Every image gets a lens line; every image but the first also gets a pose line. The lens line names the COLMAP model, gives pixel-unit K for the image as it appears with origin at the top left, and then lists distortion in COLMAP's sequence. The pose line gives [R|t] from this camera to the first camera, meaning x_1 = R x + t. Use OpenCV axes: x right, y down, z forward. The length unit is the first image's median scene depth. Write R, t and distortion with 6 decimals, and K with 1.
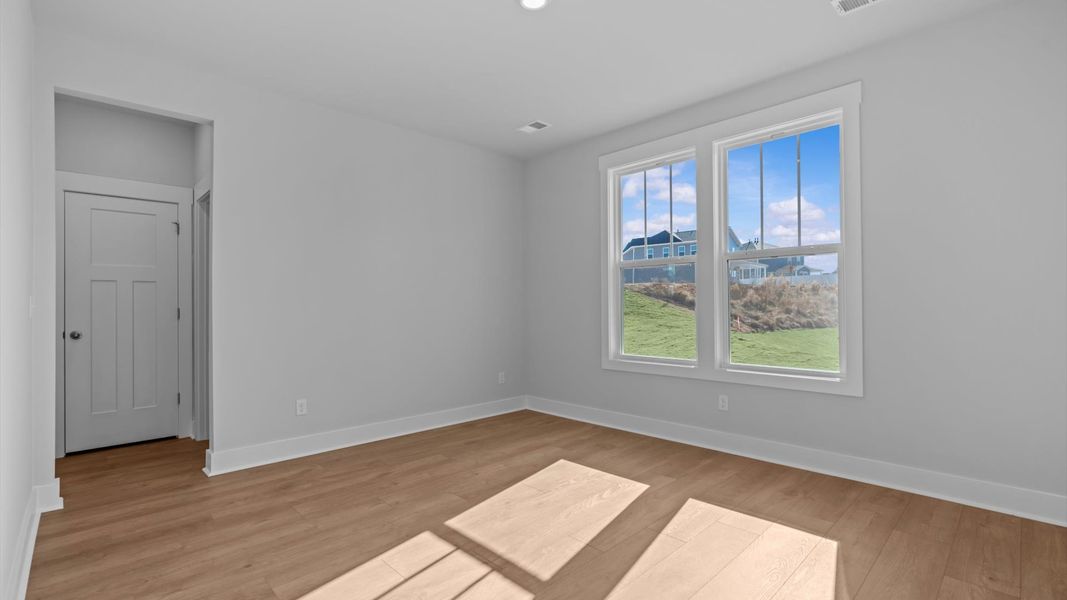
lens RADIAL K [[481.0, 0, 530.8], [0, 481.0, 301.4], [0, 0, 1]] dist [-0.000948, -0.000090]
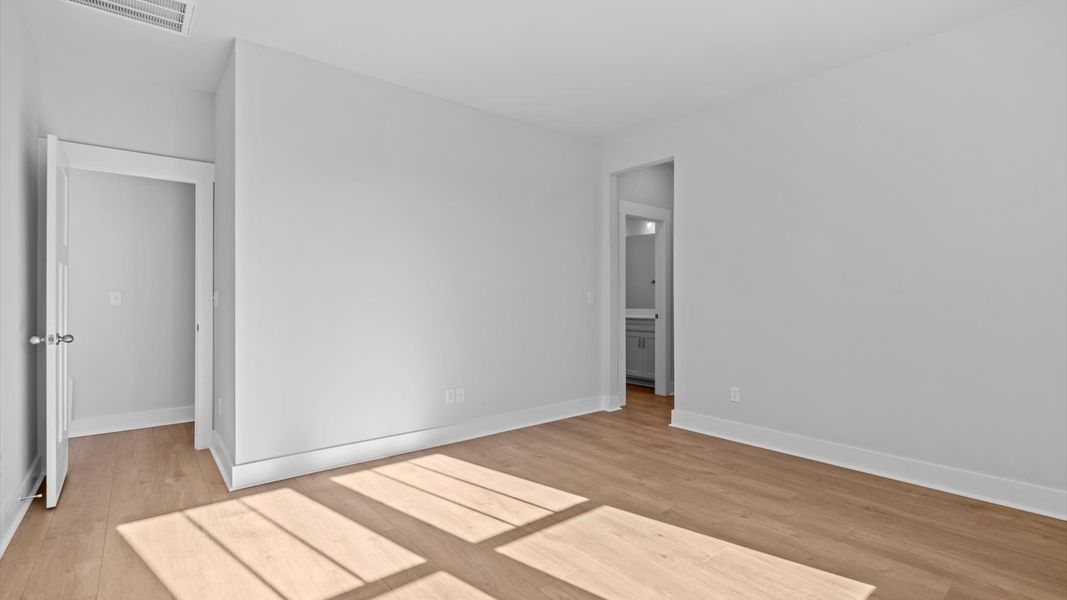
lens RADIAL K [[481.0, 0, 530.8], [0, 481.0, 301.4], [0, 0, 1]] dist [-0.000948, -0.000090]
pose [[-0.073489, 0.016186, -0.997165, 0.725656], [0.008579, 0.999842, 0.015598, -0.006648], [0.997259, -0.007409, -0.073616, 0.753782]]
